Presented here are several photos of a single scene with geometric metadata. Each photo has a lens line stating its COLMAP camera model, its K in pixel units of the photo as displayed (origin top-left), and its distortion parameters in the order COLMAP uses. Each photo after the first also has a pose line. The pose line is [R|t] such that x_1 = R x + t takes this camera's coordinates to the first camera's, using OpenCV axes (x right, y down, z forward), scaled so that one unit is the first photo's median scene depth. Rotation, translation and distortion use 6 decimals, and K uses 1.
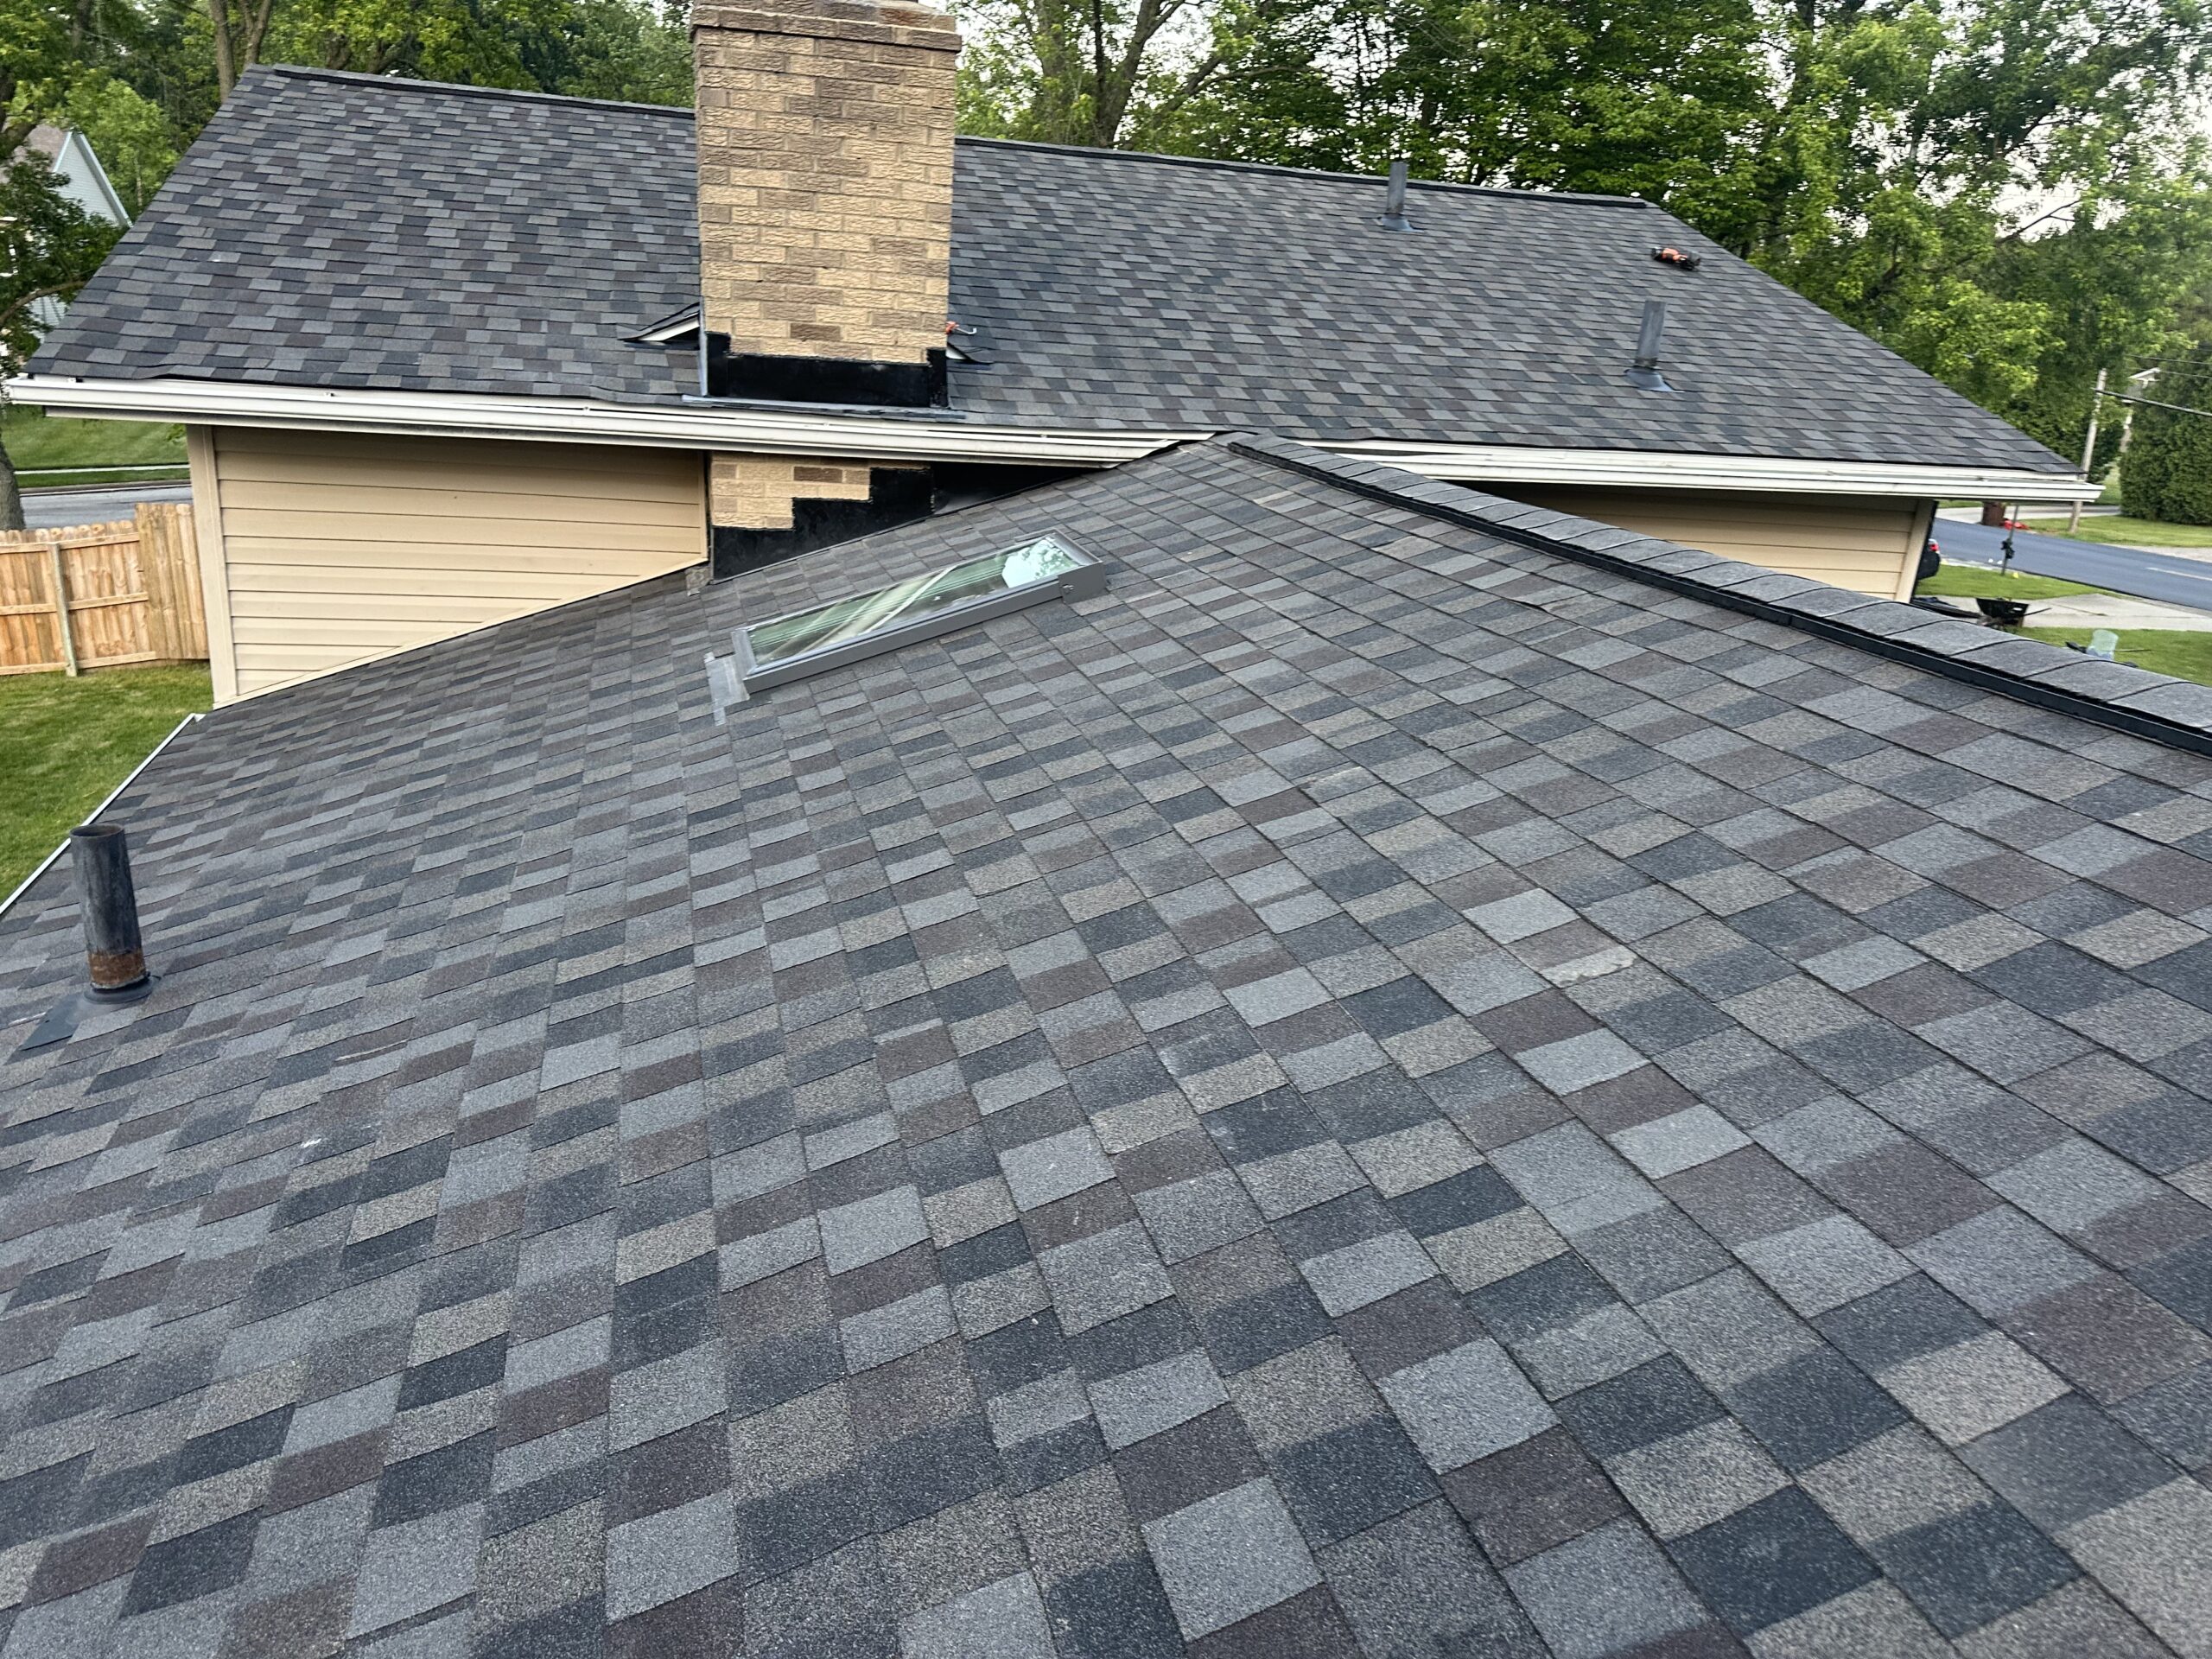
lens RADIAL K [[1576.2, 0, 1114.5], [0, 1576.2, 826.4], [0, 0, 1]] dist [0.156373, -0.205480]
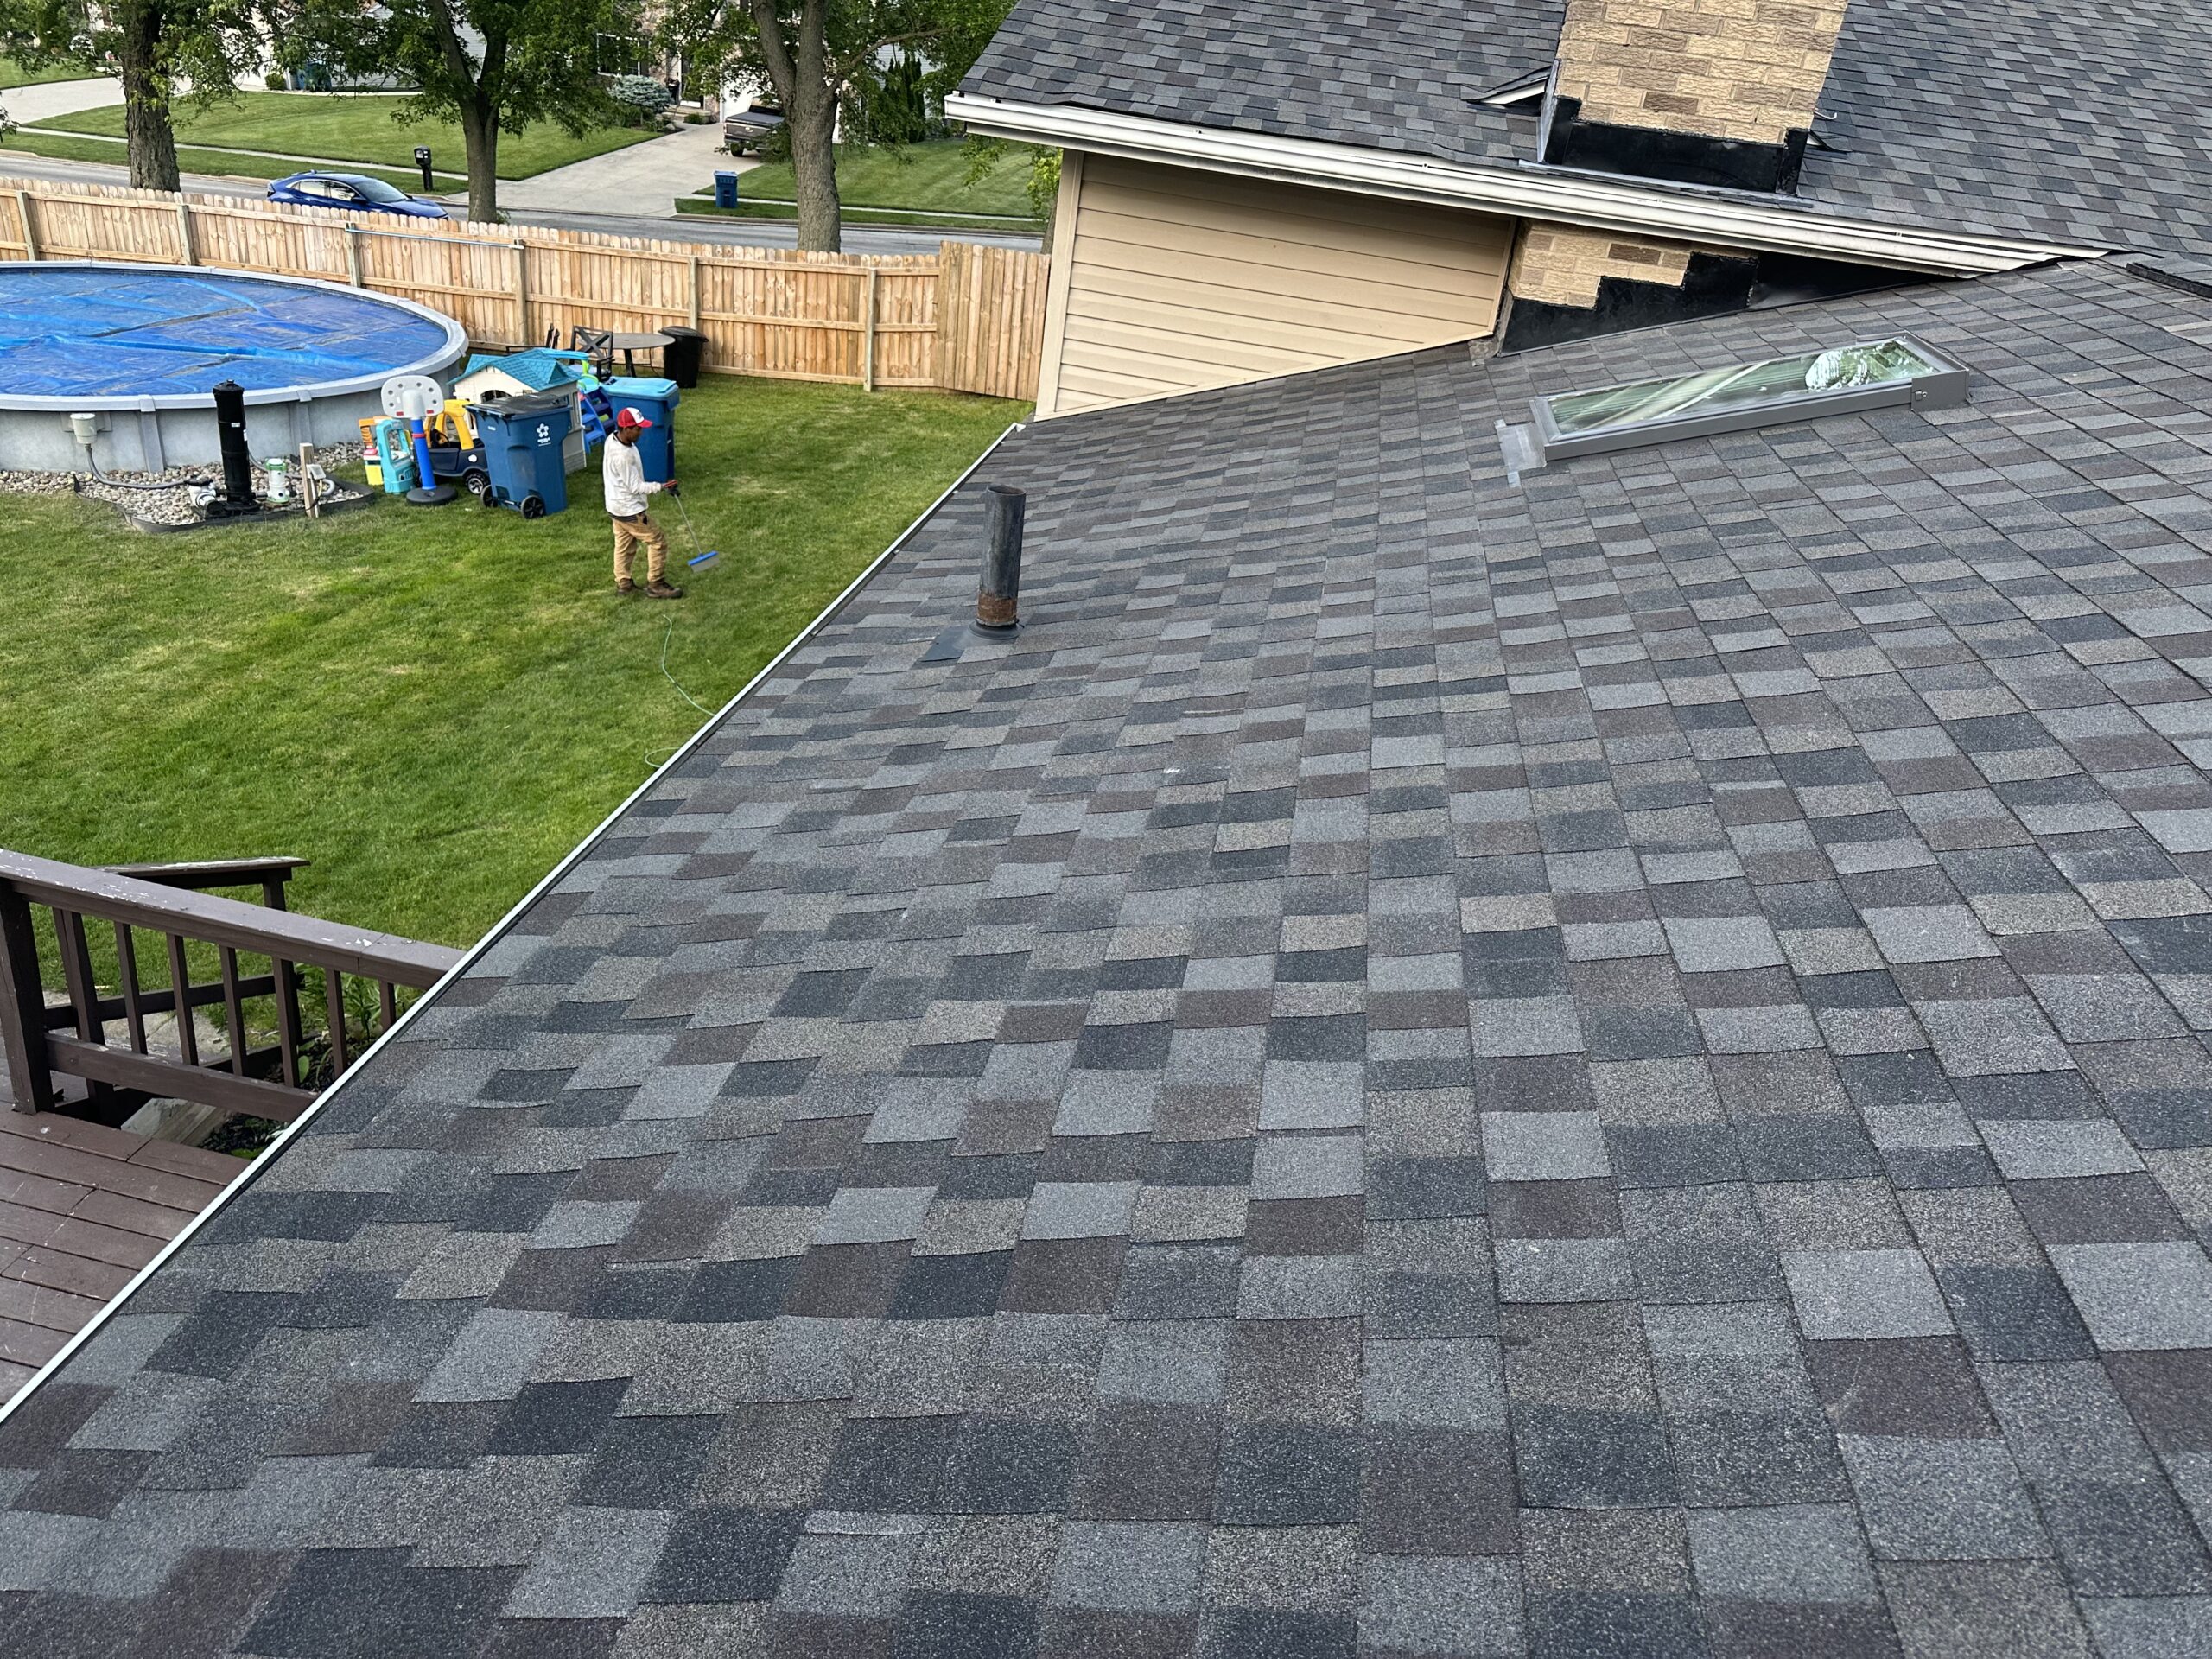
lens RADIAL K [[1576.2, 0, 1114.5], [0, 1576.2, 826.4], [0, 0, 1]] dist [0.156373, -0.205480]
pose [[0.915676, 0.226544, -0.331988, -0.108741], [-0.190477, 0.971960, 0.137887, 0.063888], [0.353916, -0.063024, 0.933151, -0.070820]]
